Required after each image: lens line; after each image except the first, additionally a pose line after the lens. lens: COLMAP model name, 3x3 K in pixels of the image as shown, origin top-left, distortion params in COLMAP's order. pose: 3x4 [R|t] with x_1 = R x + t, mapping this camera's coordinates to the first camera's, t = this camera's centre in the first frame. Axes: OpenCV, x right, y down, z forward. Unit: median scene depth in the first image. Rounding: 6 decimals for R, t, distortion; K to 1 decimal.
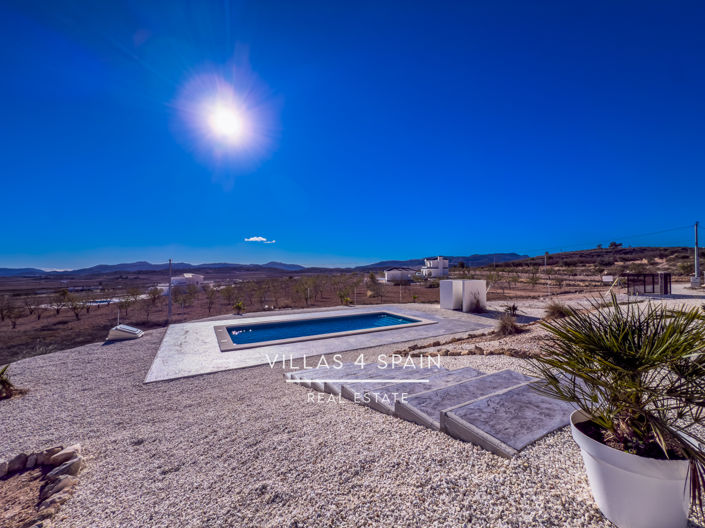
lens RADIAL K [[285.9, 0, 354.7], [0, 285.9, 263.3], [0, 0, 1]] dist [0.001177, 0.000088]
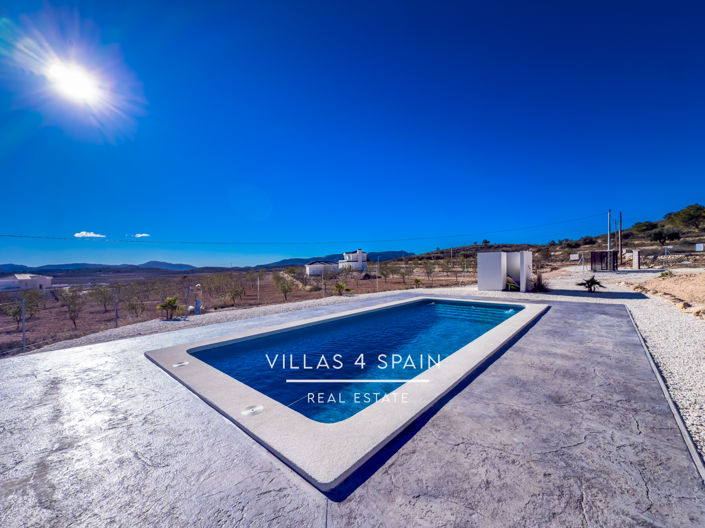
lens RADIAL K [[280.8, 0, 353.6], [0, 280.8, 270.1], [0, 0, 1]] dist [0.001445, 0.000184]
pose [[0.942245, -0.022551, 0.334165, -0.070565], [0.012215, 0.999381, 0.032999, 0.020311], [-0.334702, -0.027012, 0.941937, 0.111849]]
